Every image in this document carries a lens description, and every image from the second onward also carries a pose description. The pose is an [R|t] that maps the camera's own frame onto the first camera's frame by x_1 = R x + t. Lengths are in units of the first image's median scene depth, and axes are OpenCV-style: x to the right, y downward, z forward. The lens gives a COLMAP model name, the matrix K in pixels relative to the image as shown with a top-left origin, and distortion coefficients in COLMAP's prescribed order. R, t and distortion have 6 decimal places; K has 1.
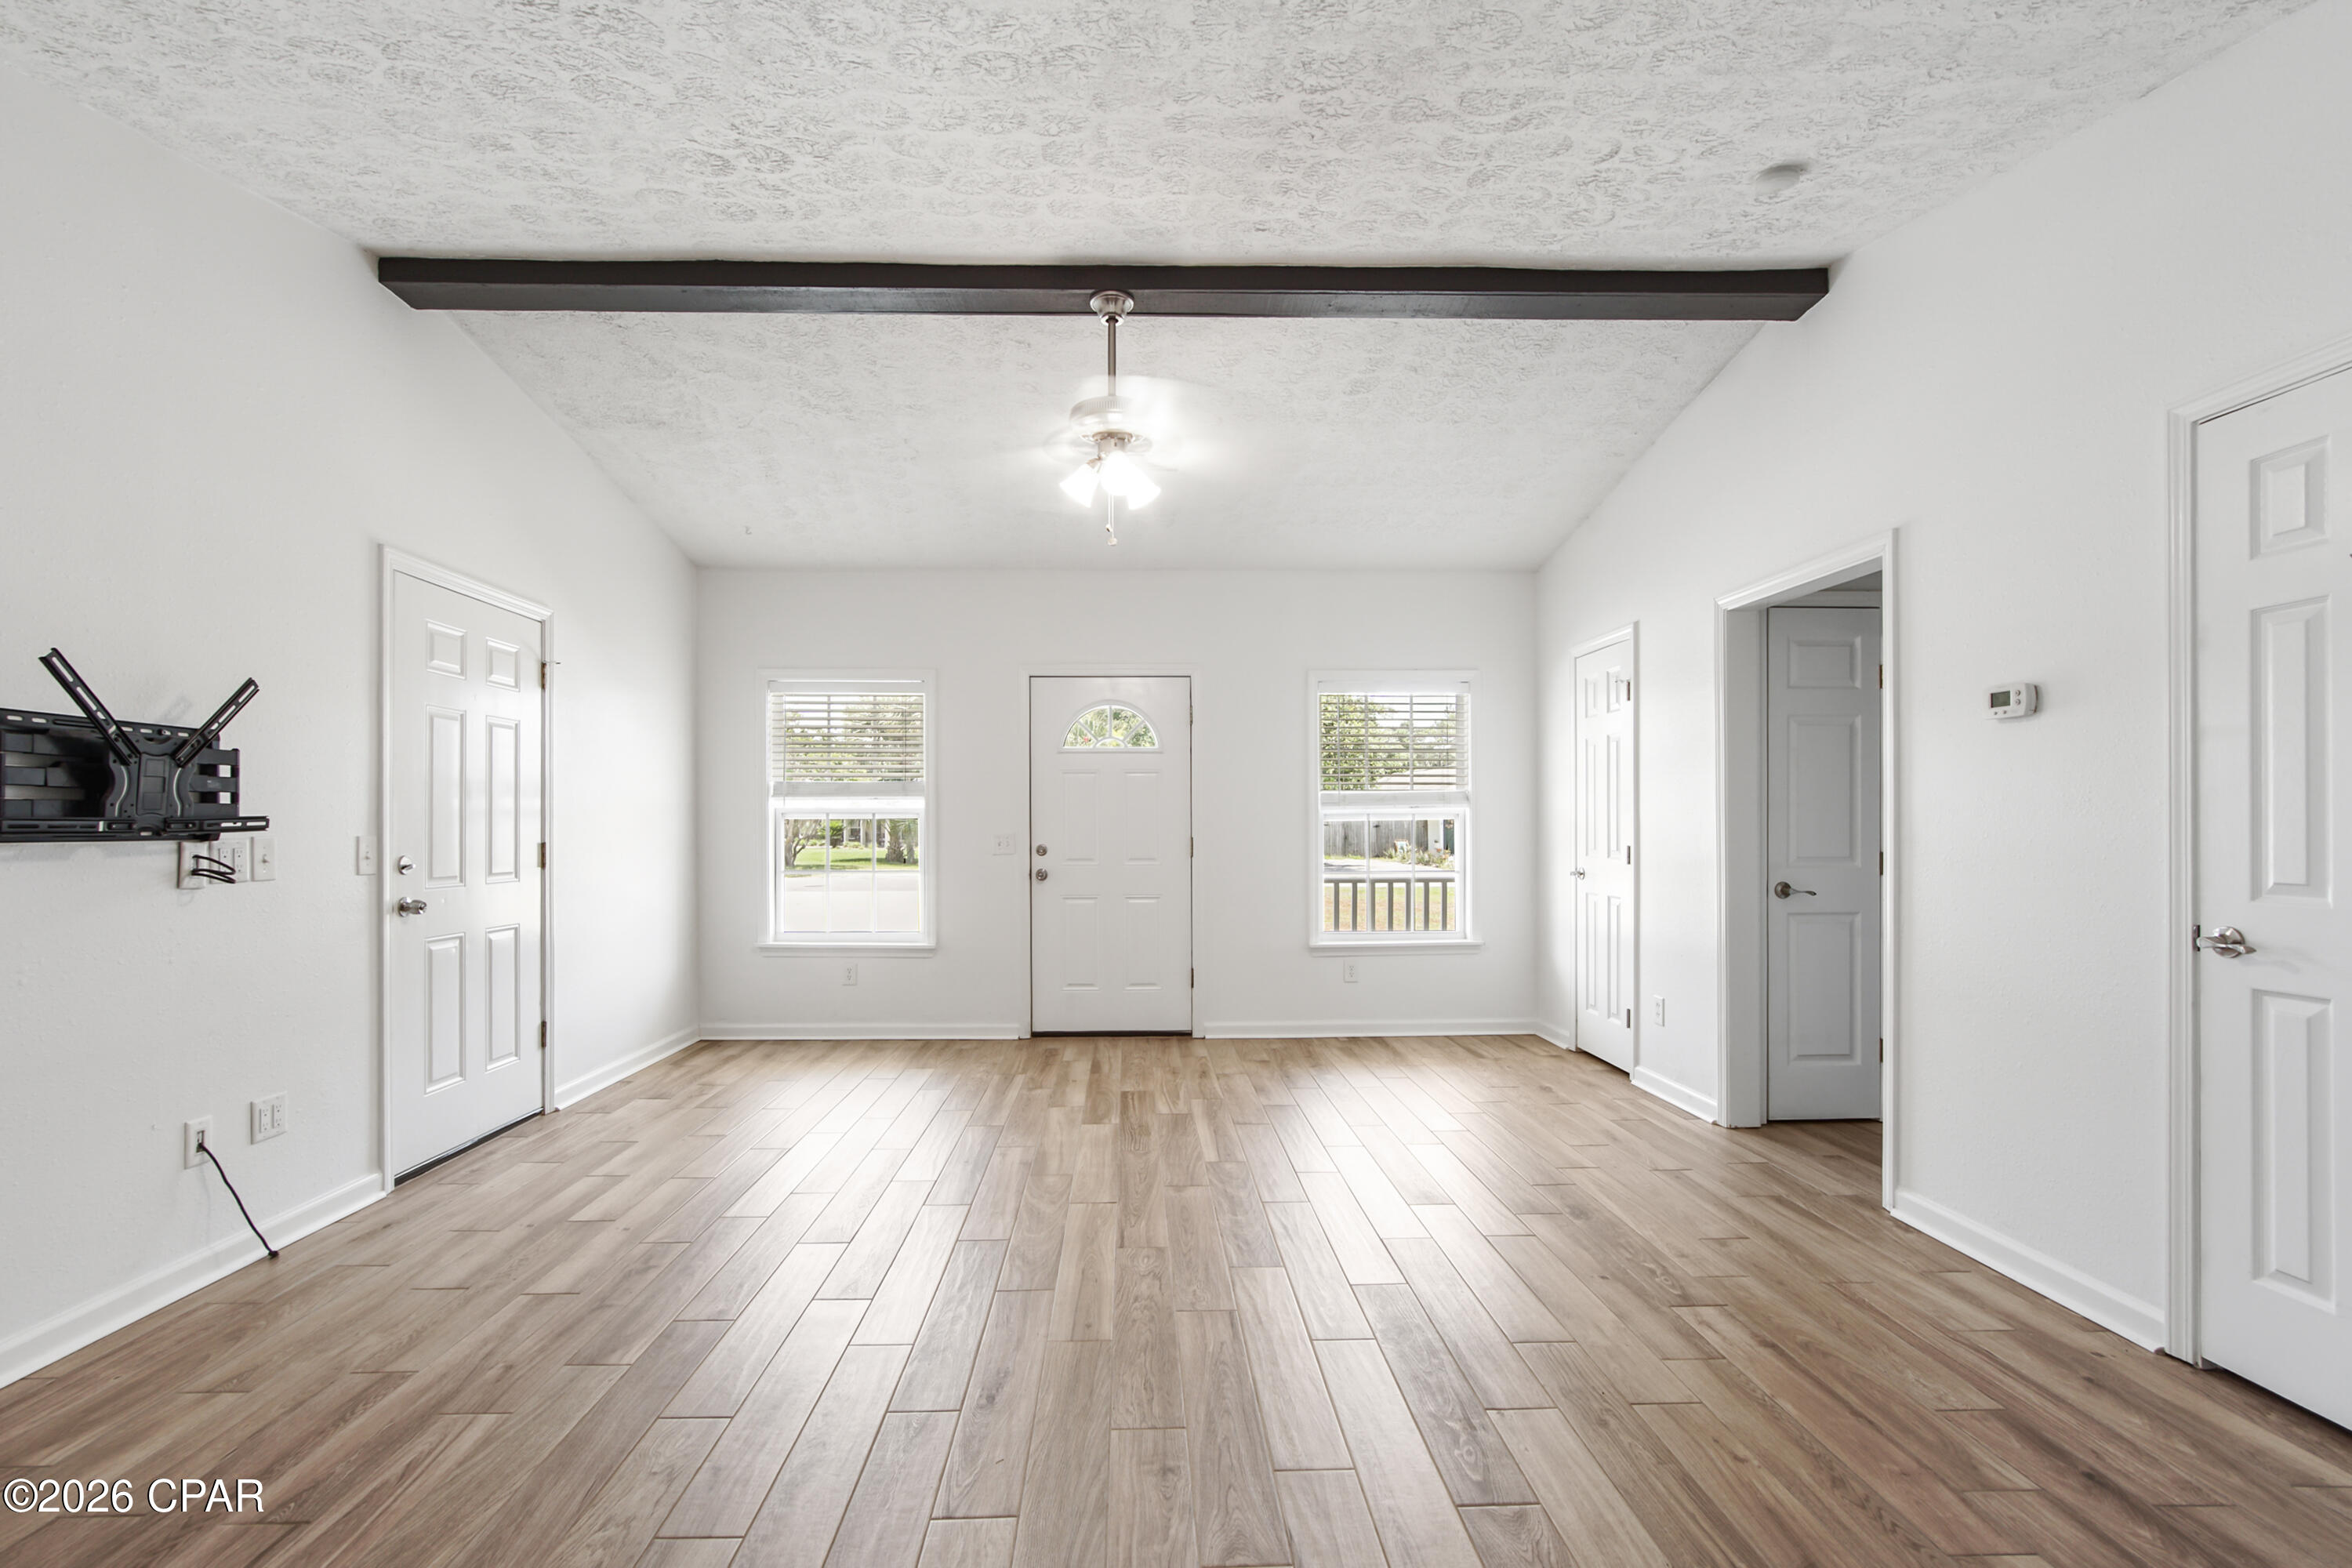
lens RADIAL K [[1064.6, 0, 1157.1], [0, 1064.6, 820.3], [0, 0, 1]] dist [-0.011305, 0.000769]
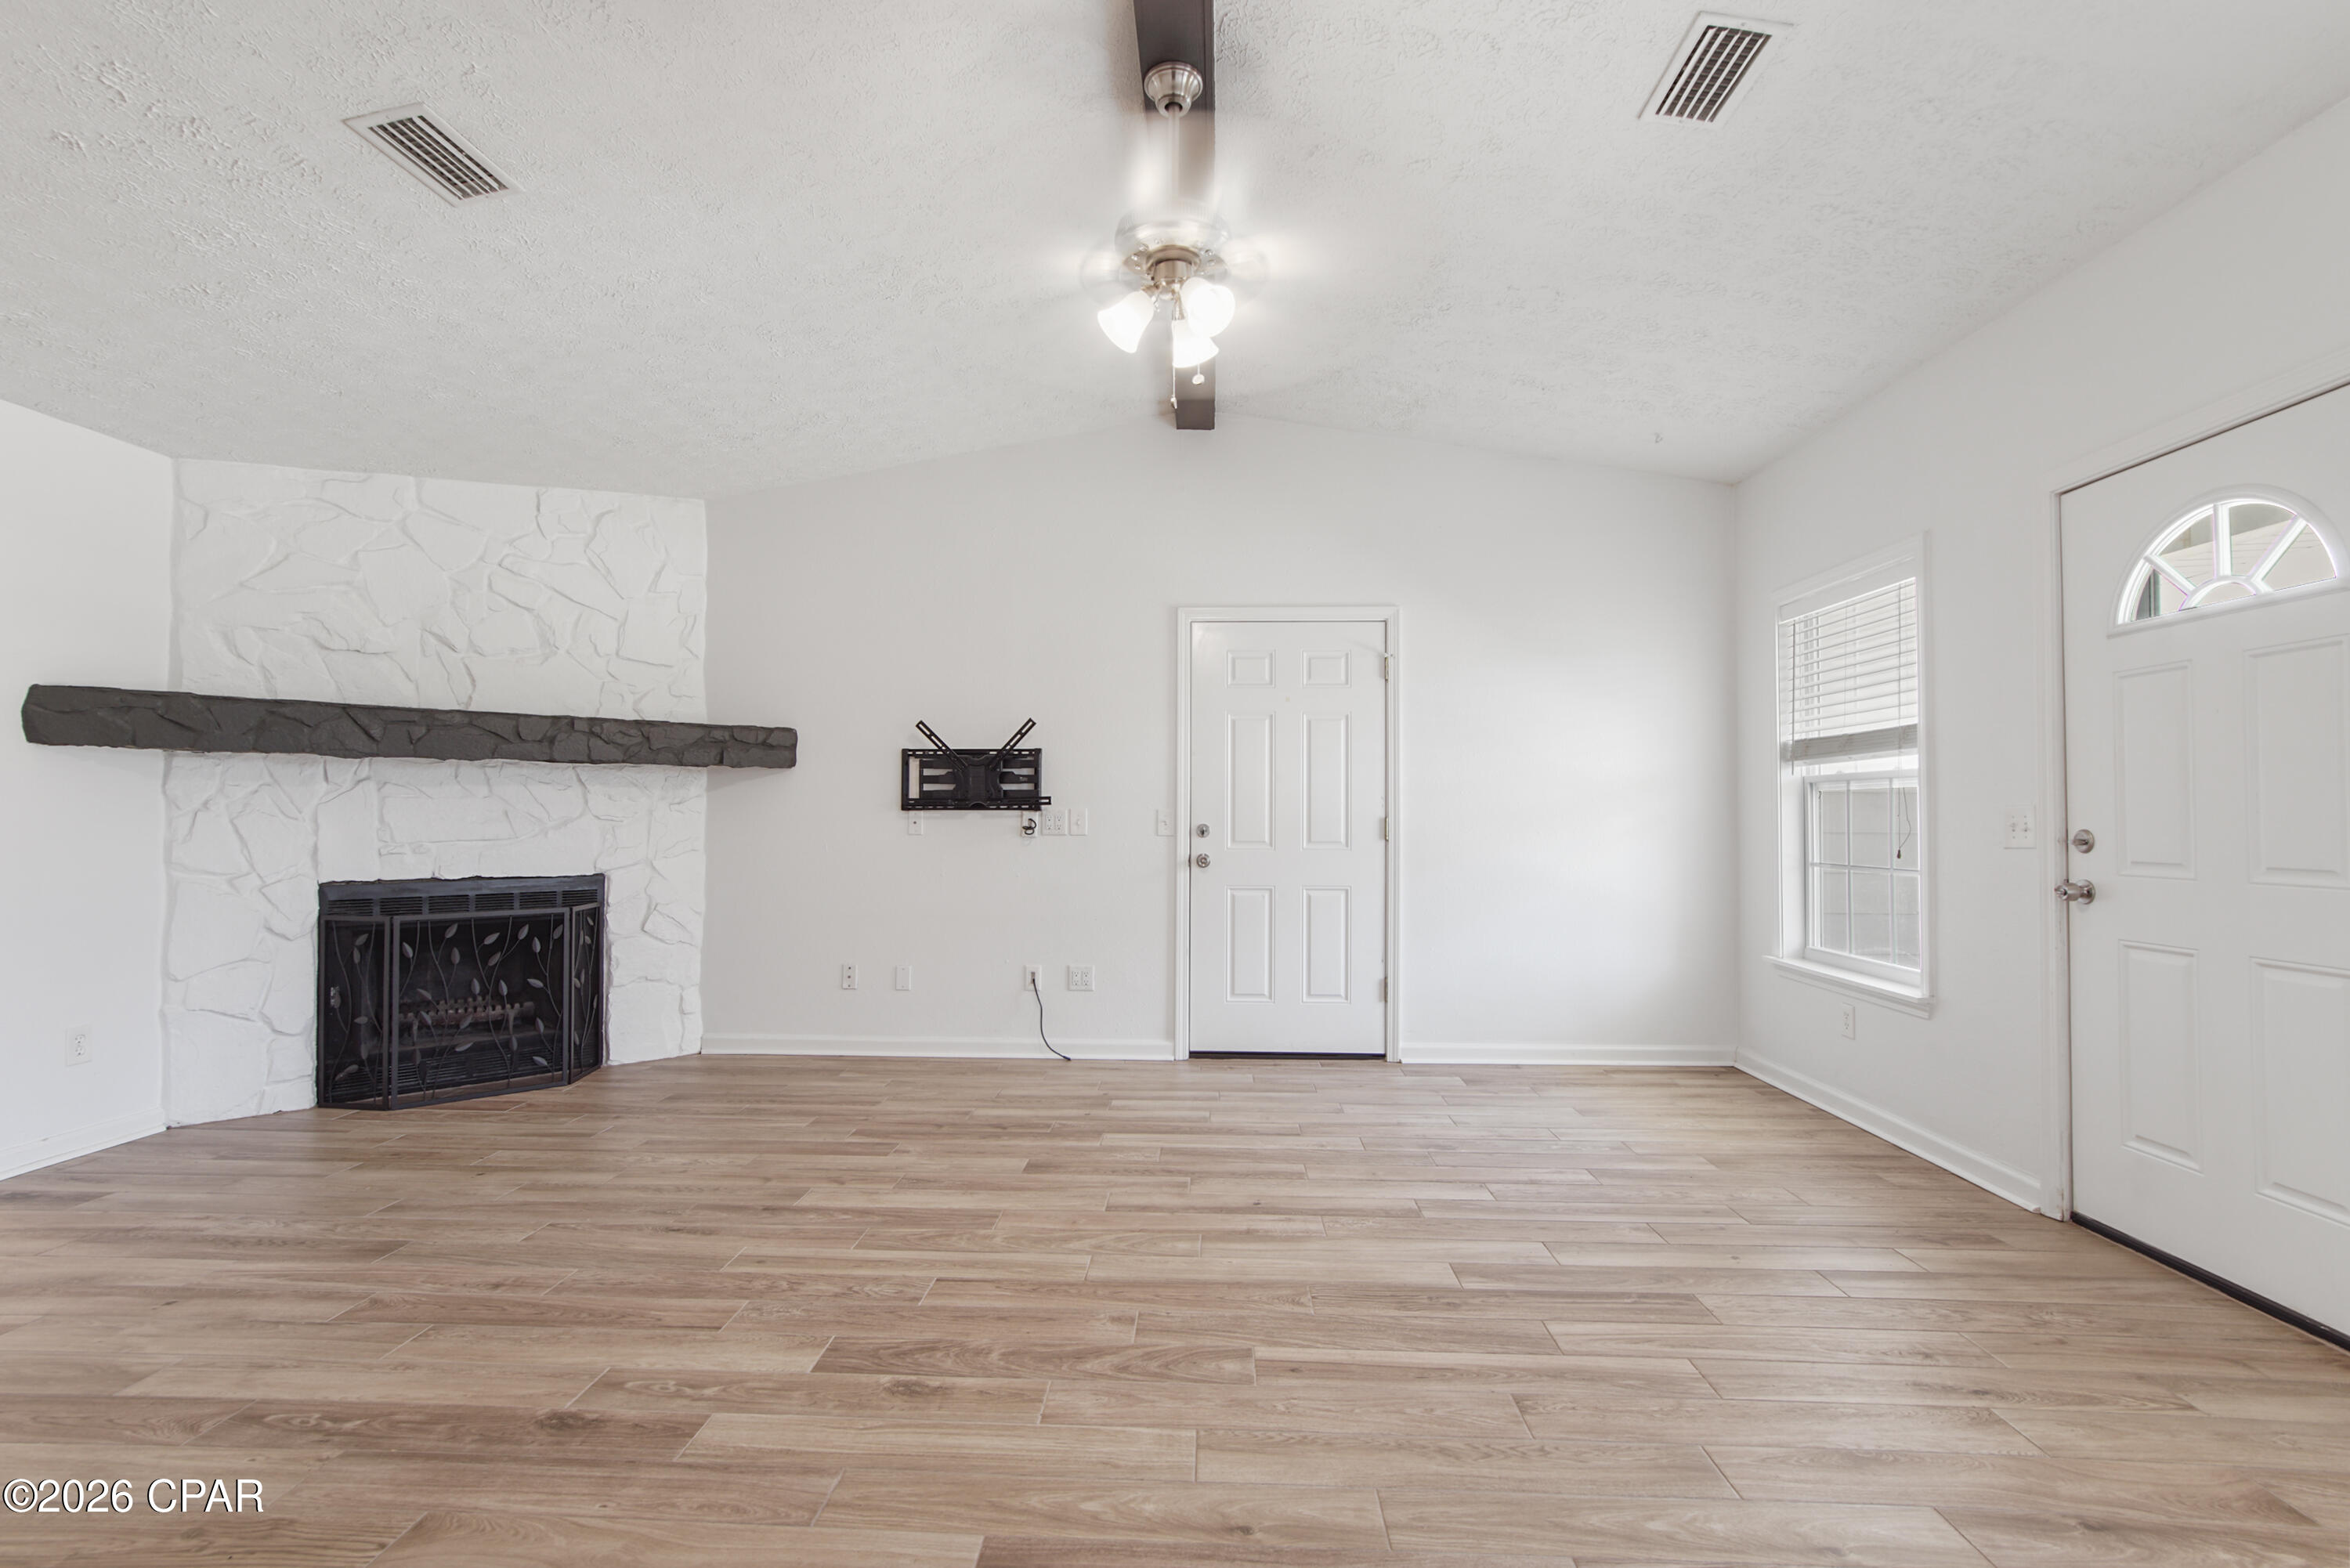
lens RADIAL K [[1063.6, 0, 1173.0], [0, 1063.6, 794.2], [0, 0, 1]] dist [-0.011305, 0.000769]
pose [[-0.075423, -0.023874, -0.996866, 0.797541], [0.003981, 0.999698, -0.024243, 0.032575], [0.997144, -0.005797, -0.075305, 1.234434]]
